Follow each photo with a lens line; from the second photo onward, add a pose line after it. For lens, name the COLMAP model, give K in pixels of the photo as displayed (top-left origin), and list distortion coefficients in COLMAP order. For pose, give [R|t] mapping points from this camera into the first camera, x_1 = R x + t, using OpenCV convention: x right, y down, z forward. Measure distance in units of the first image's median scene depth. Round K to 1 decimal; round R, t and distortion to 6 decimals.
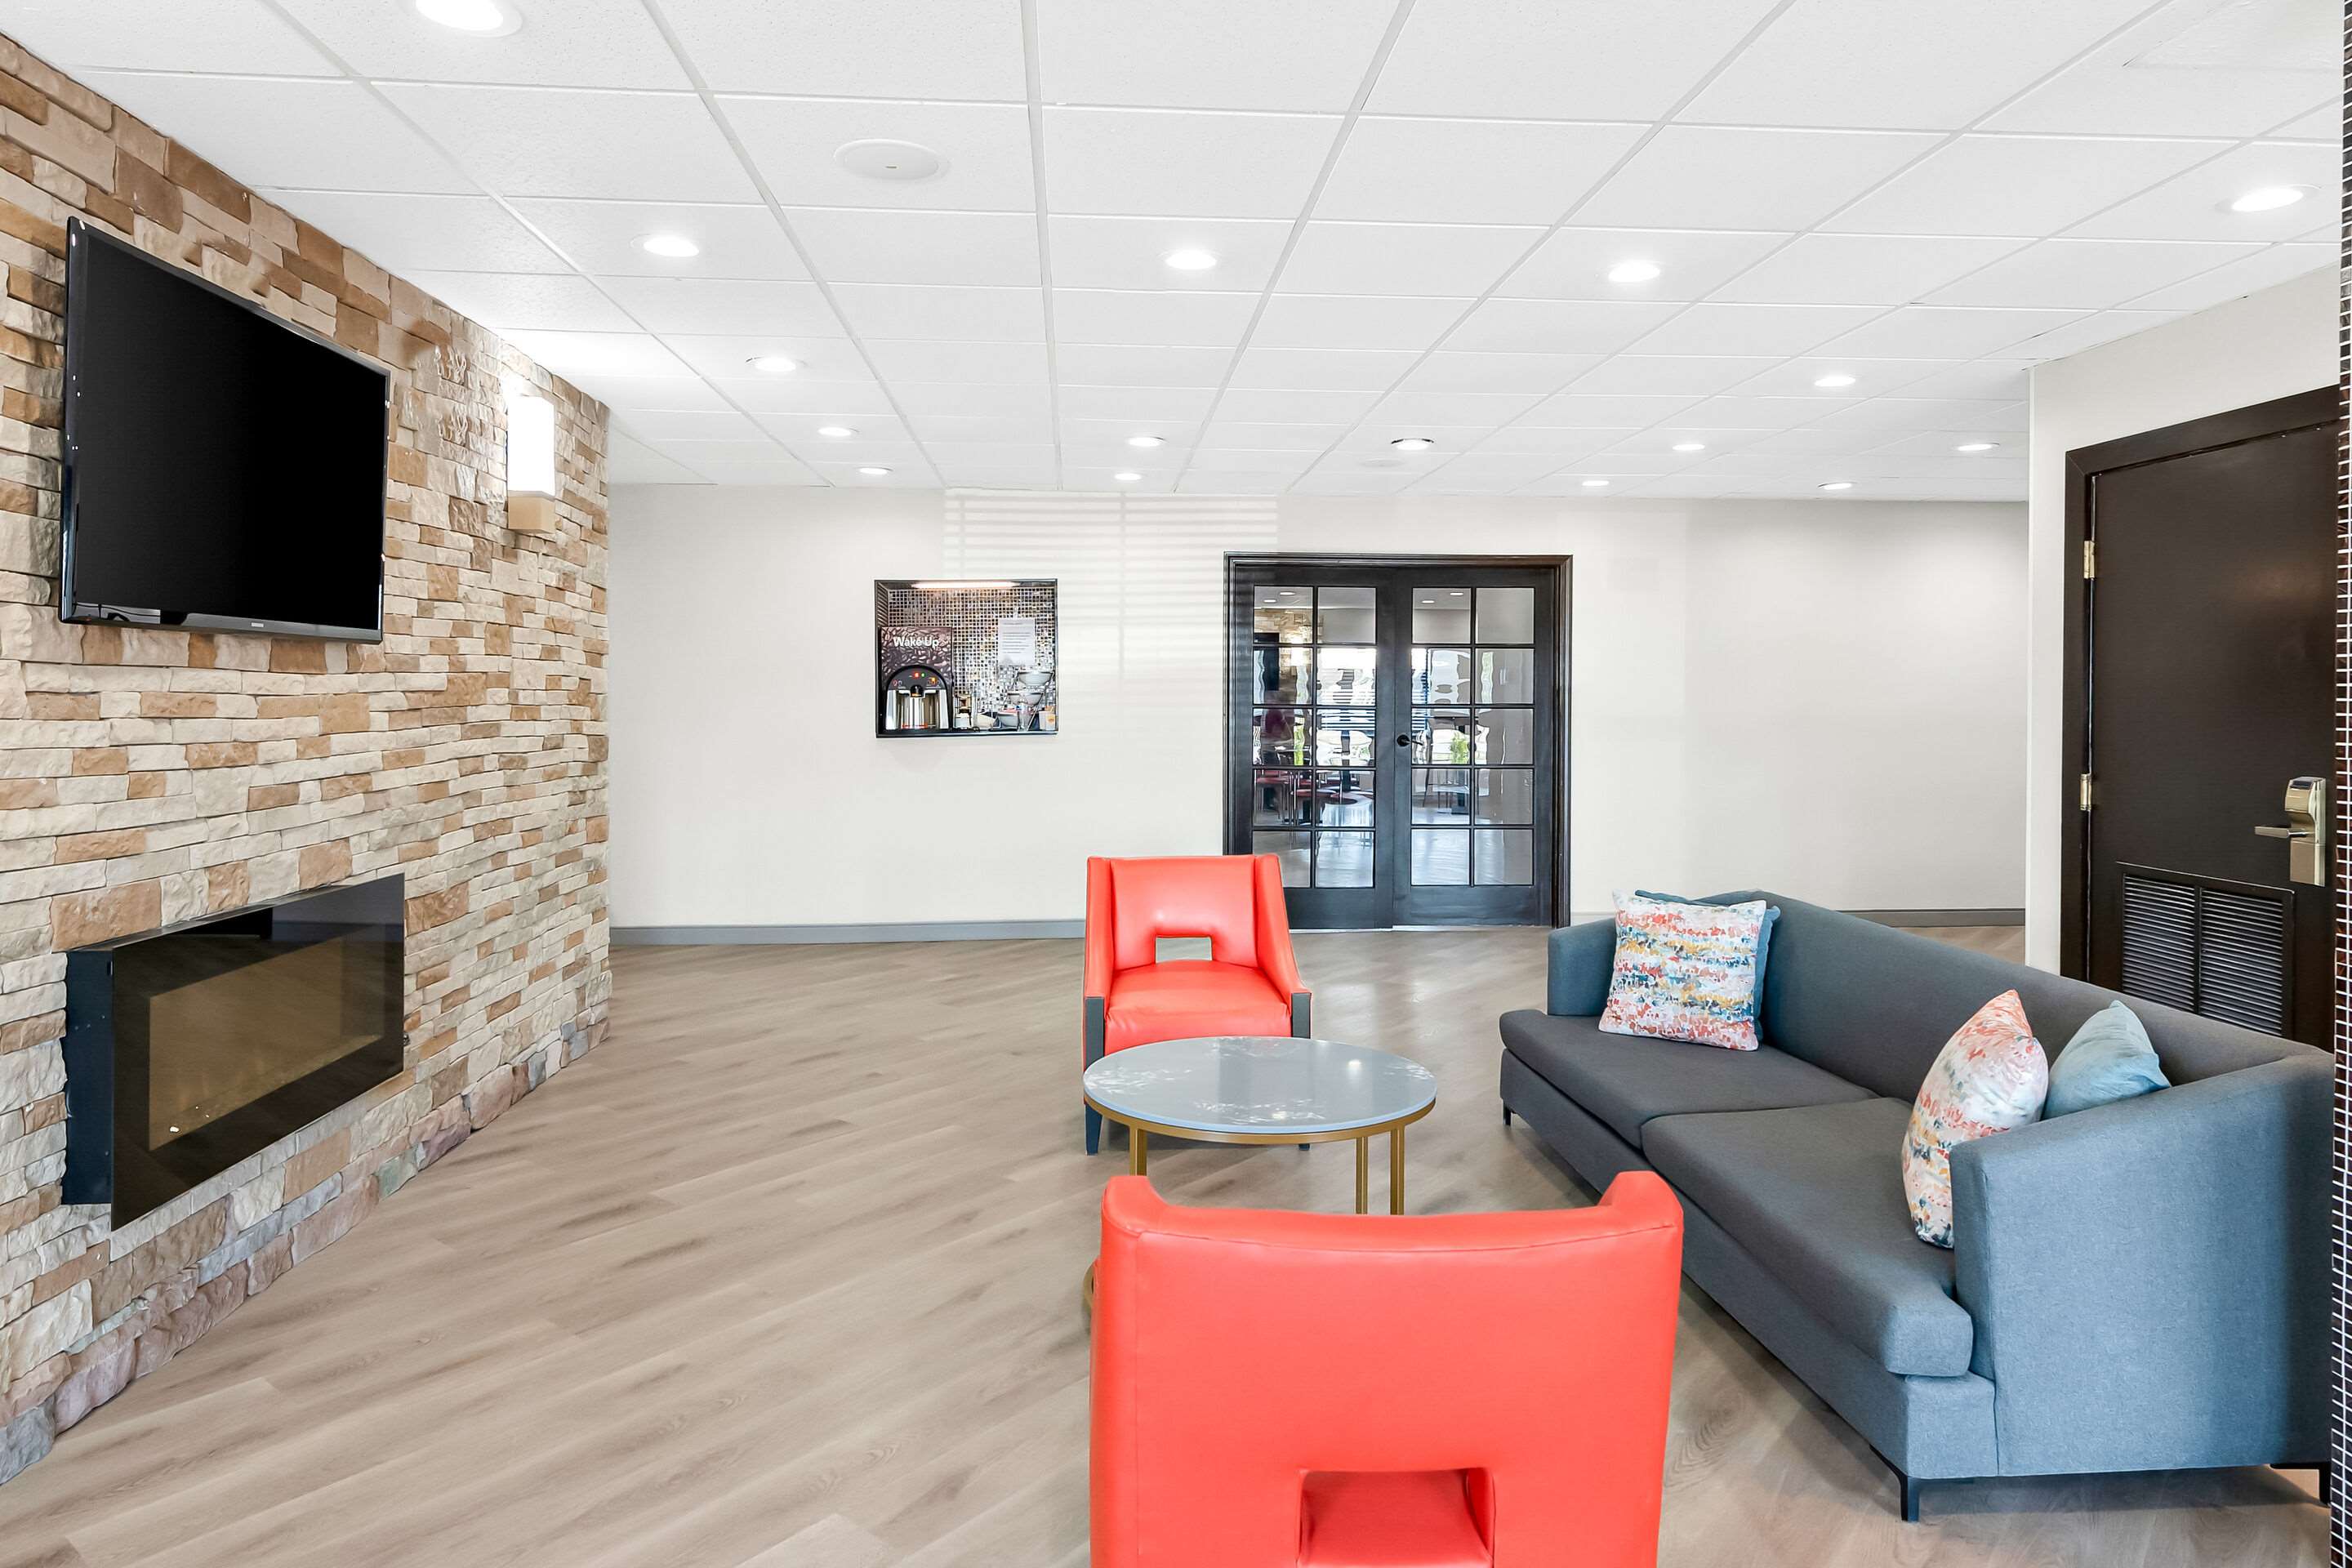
lens RADIAL K [[1431.9, 0, 1182.8], [0, 1431.9, 695.4], [0, 0, 1]] dist [0.003635, 0.000720]
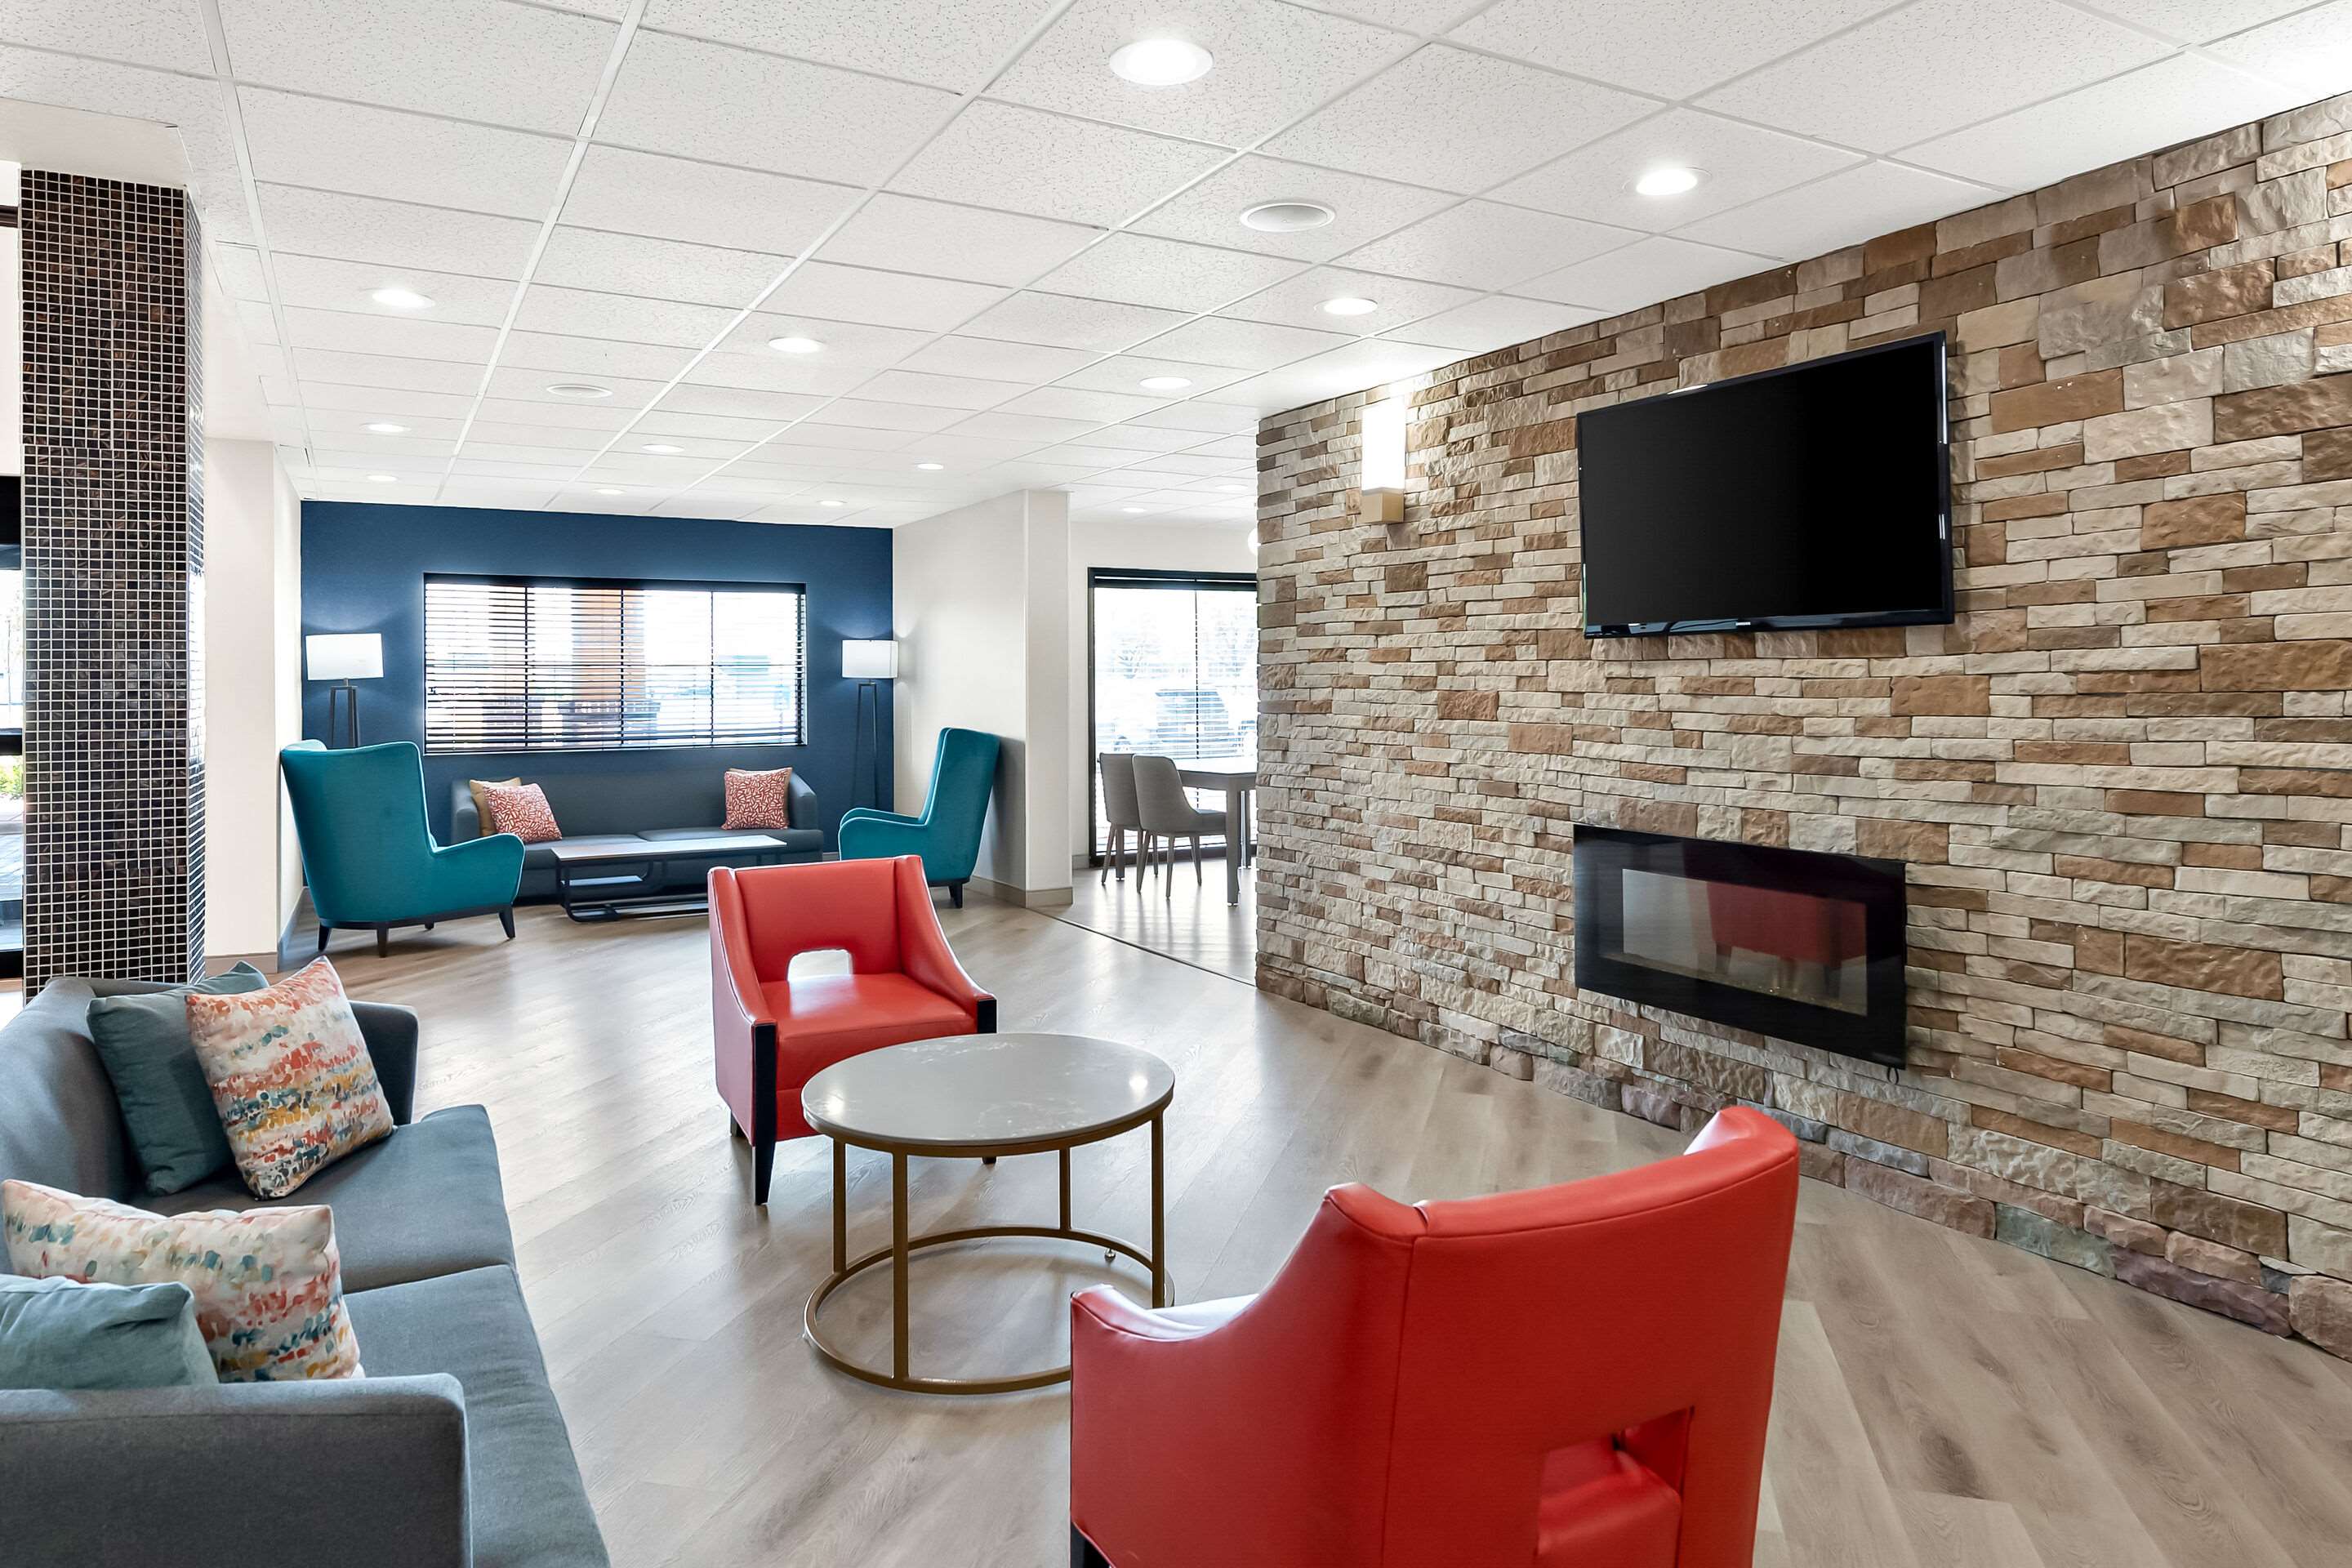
lens RADIAL K [[1431.9, 0, 1182.8], [0, 1431.9, 695.4], [0, 0, 1]] dist [0.003635, 0.000720]
pose [[-0.907727, 0.002067, -0.419556, 0.358035], [-0.000098, 0.999987, 0.005140, 0.008895], [0.419561, 0.004707, -0.907715, 2.029331]]
